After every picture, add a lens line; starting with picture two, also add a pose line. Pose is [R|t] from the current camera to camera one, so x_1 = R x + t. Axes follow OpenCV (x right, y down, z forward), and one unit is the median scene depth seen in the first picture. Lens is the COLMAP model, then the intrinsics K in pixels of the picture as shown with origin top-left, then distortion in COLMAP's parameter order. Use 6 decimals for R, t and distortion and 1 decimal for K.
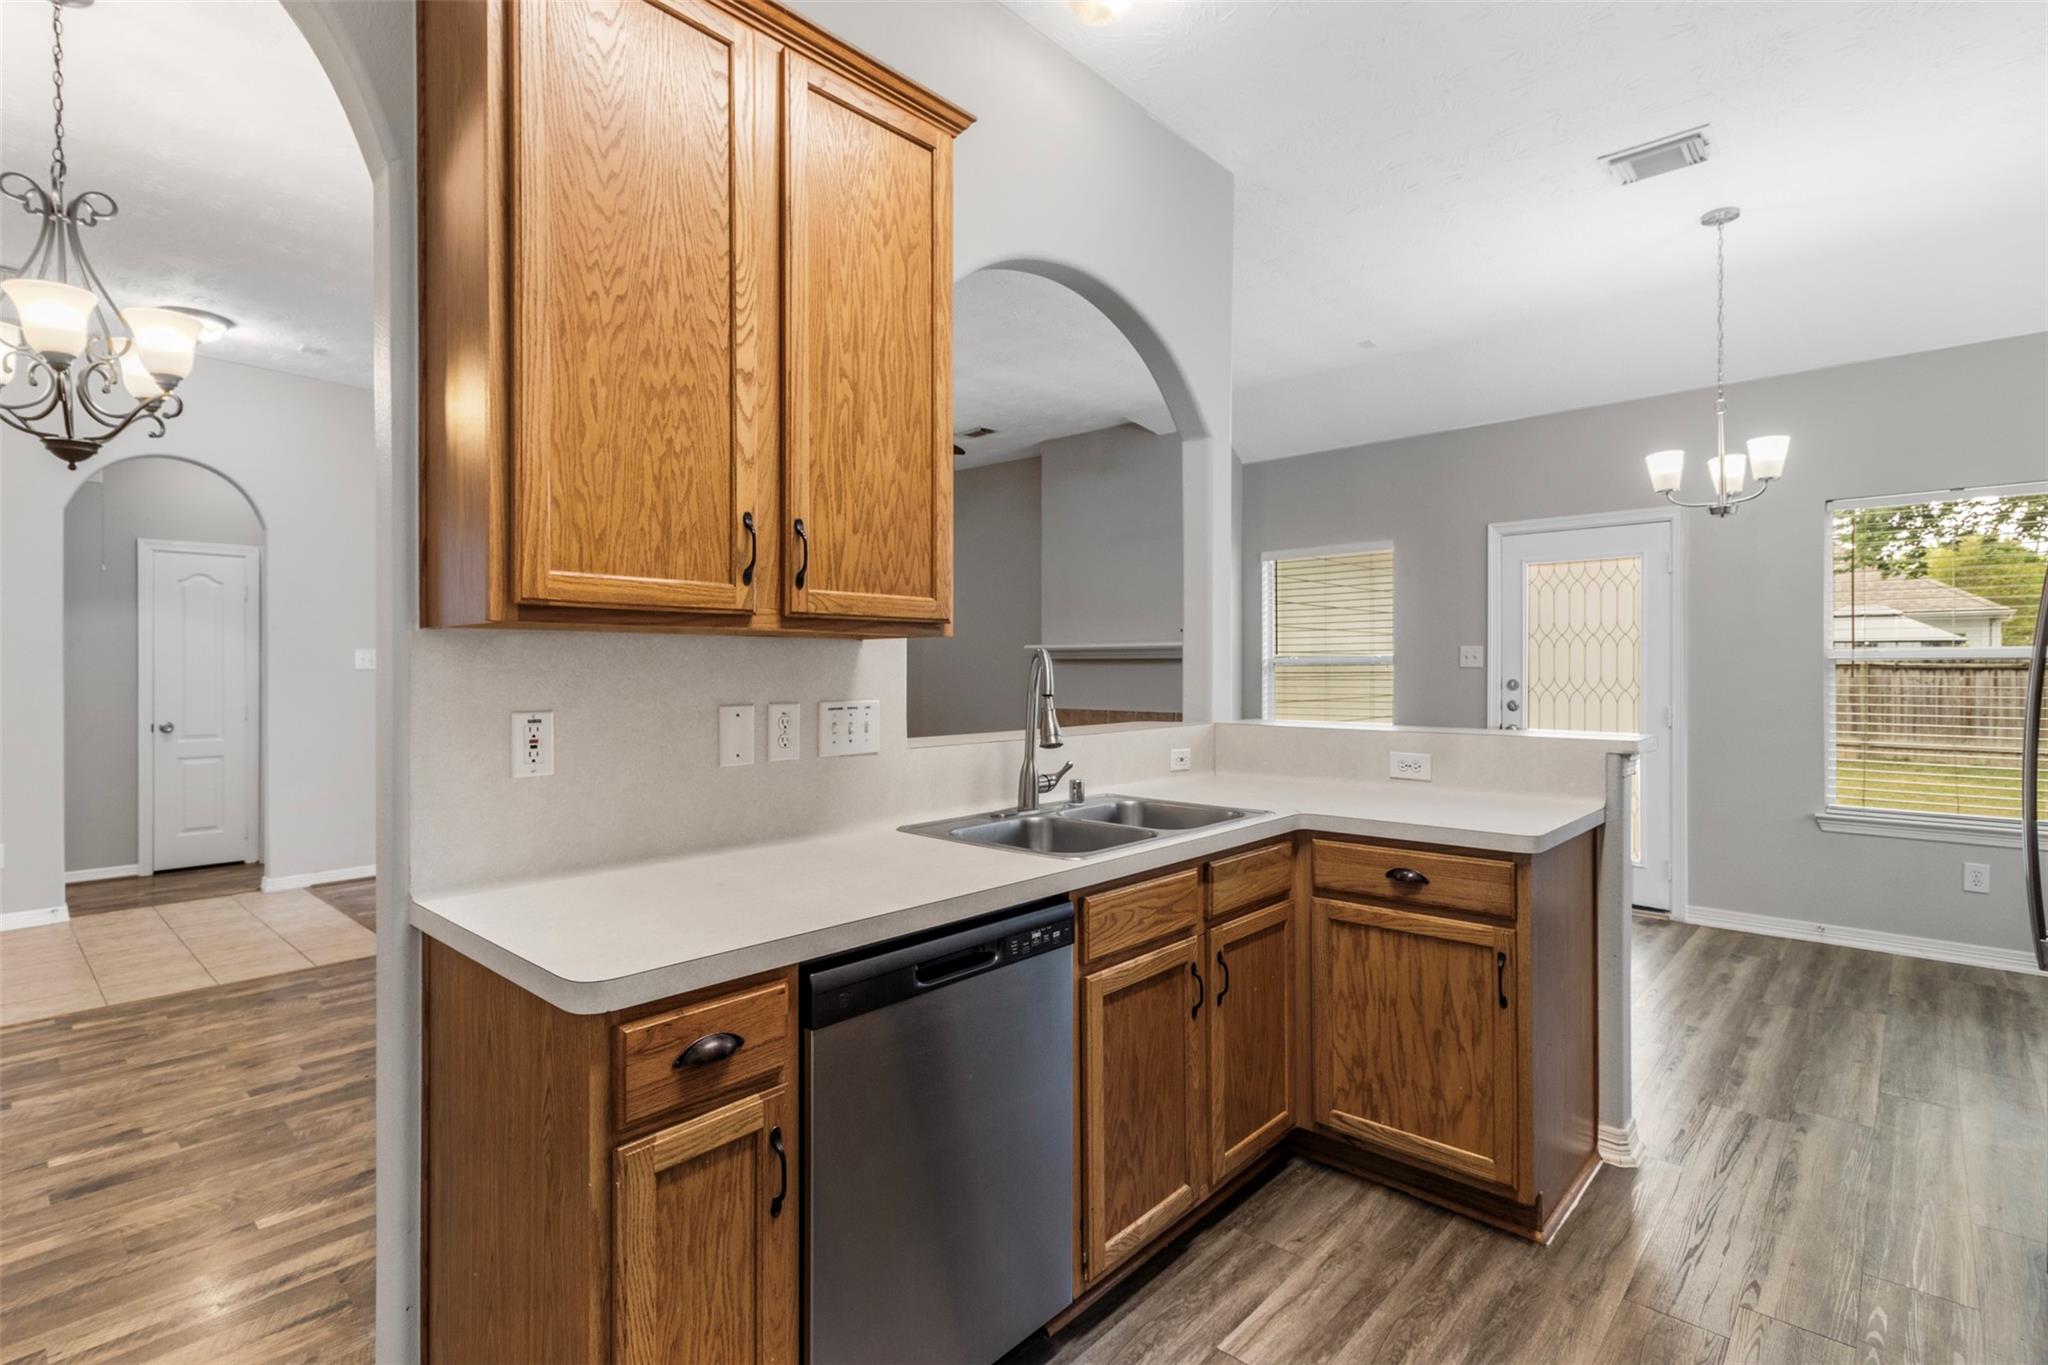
lens RADIAL K [[972.6, 0, 1007.9], [0, 972.6, 673.7], [0, 0, 1]] dist [0.007893, 0.000153]
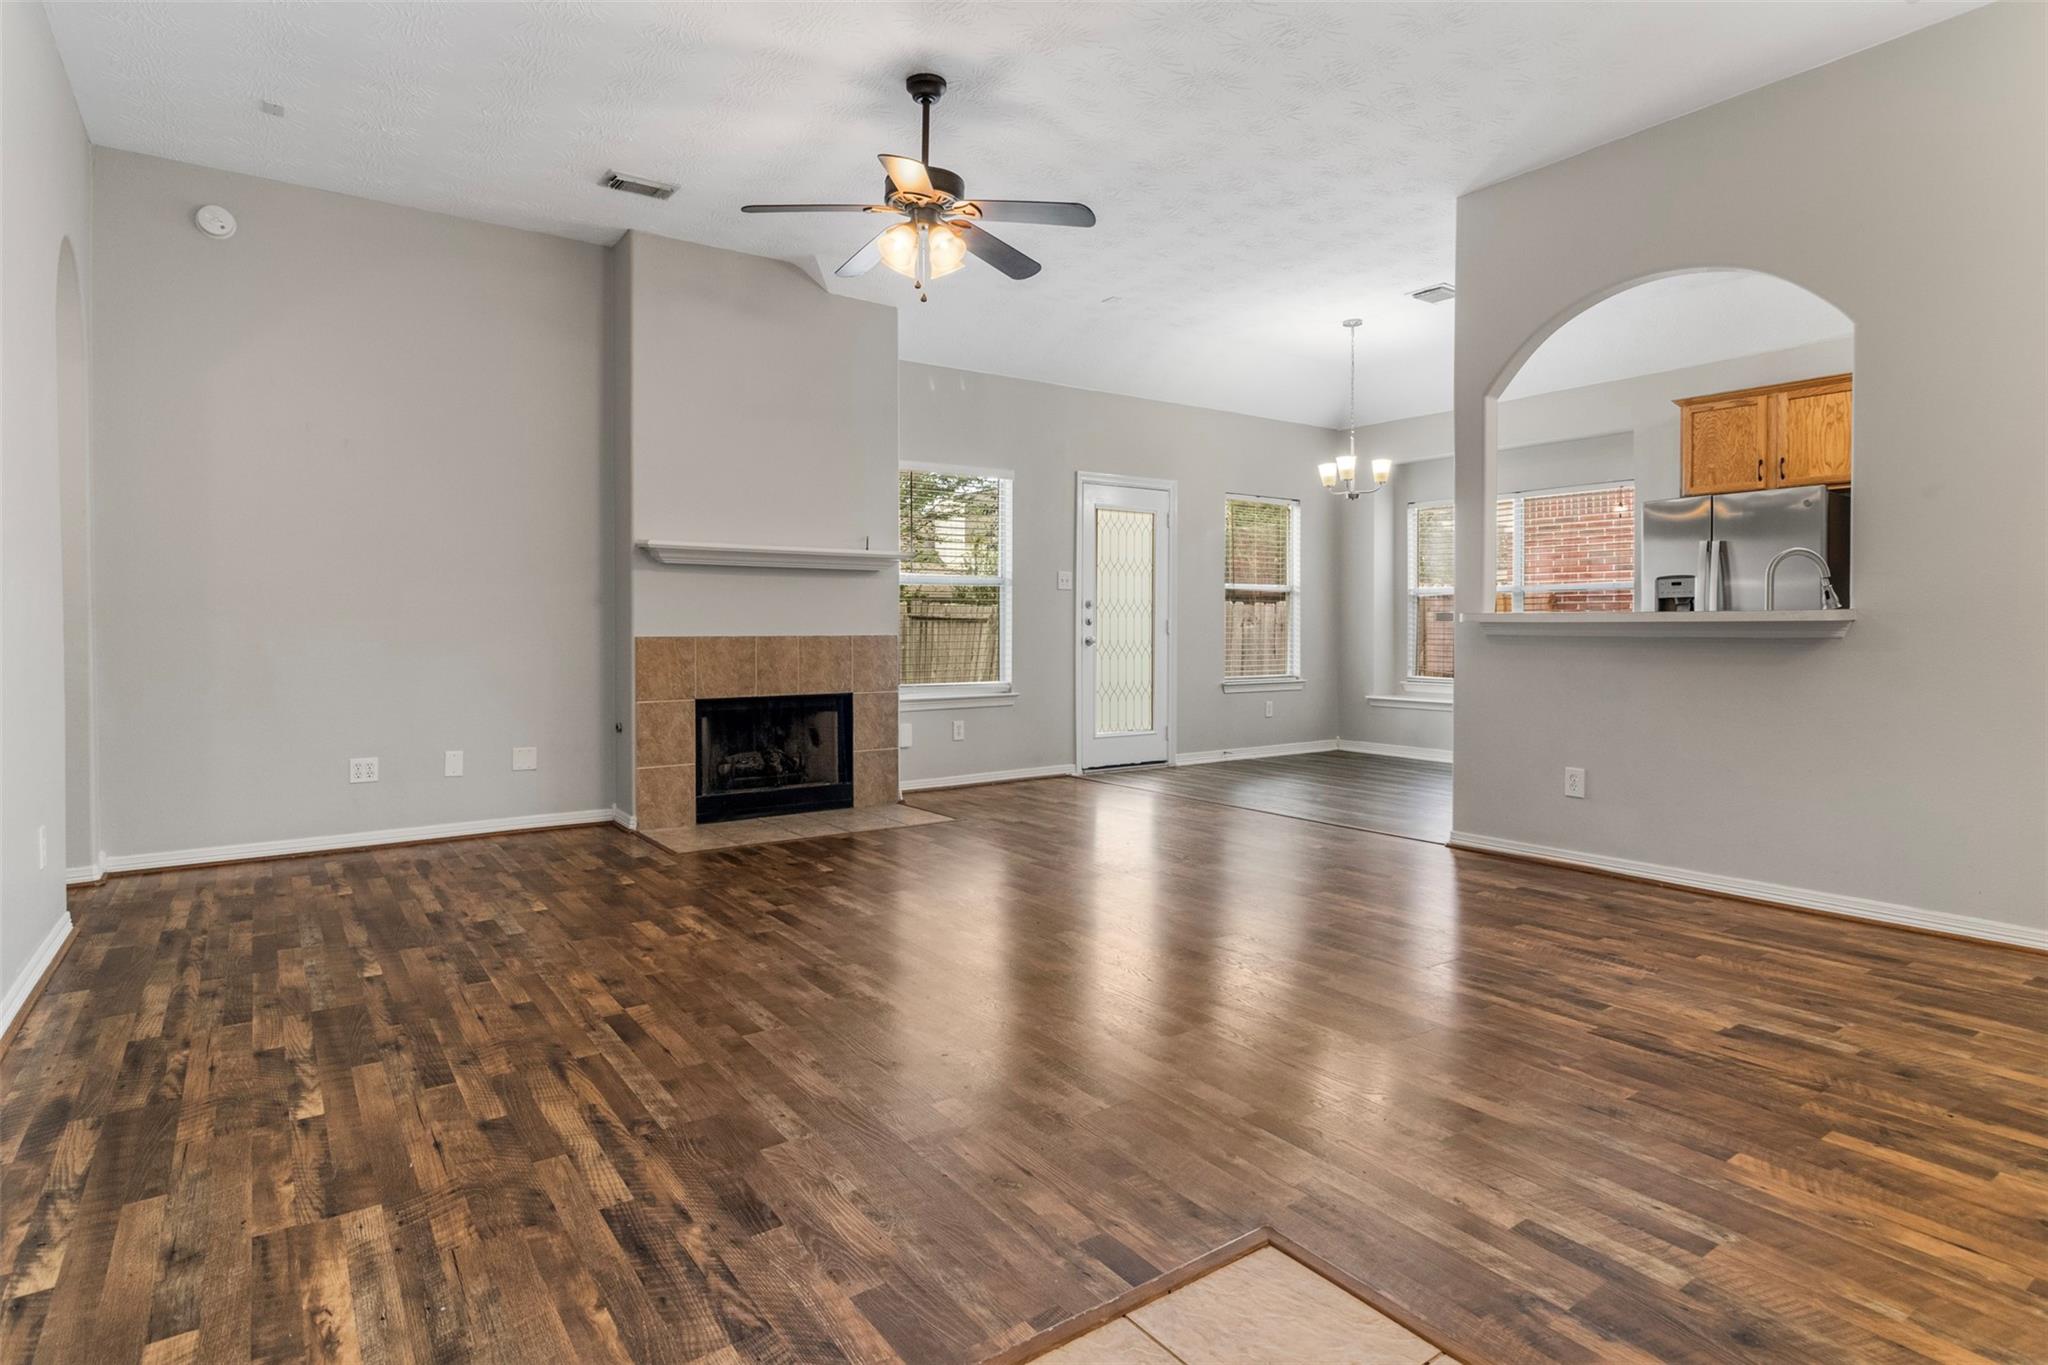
lens RADIAL K [[1064.0, 0, 994.4], [0, 1064.0, 639.4], [0, 0, 1]] dist [0.003739, -0.003403]
pose [[0.220762, -0.009164, 0.975285, -1.381634], [0.002952, 0.999958, 0.008728, 0.073043], [-0.975323, 0.000952, 0.220780, 1.357299]]
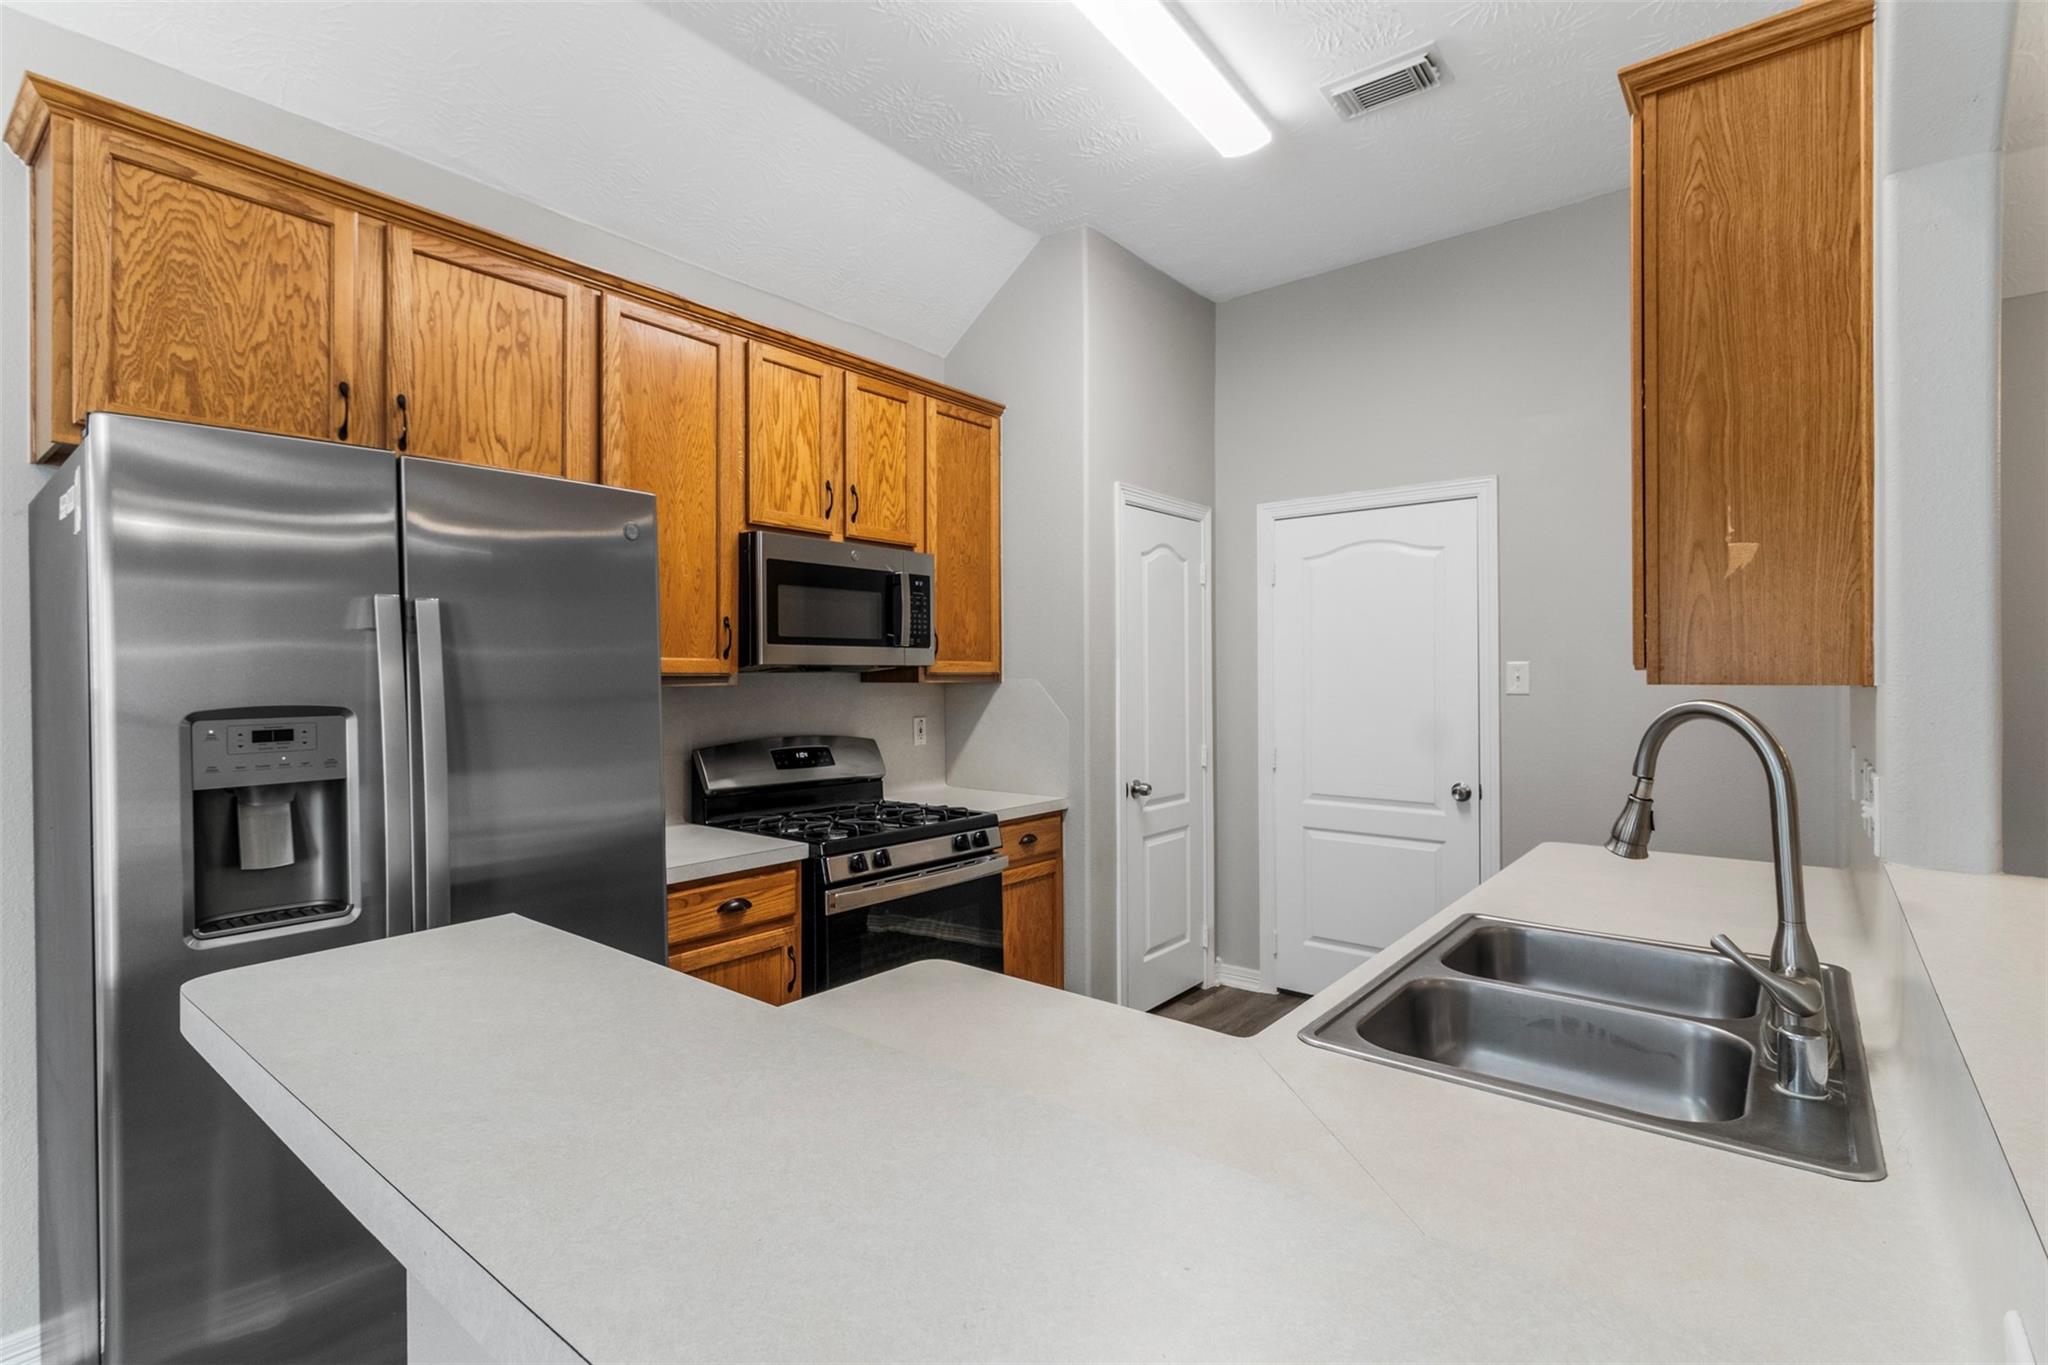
lens RADIAL K [[972.6, 0, 1013.8], [0, 972.6, 666.6], [0, 0, 1]] dist [0.007893, 0.000153]
pose [[-0.998125, 0.007184, -0.060788, 0.331539], [0.007623, 0.999946, -0.007003, -0.029787], [0.060735, -0.007454, -0.998126, 1.114427]]
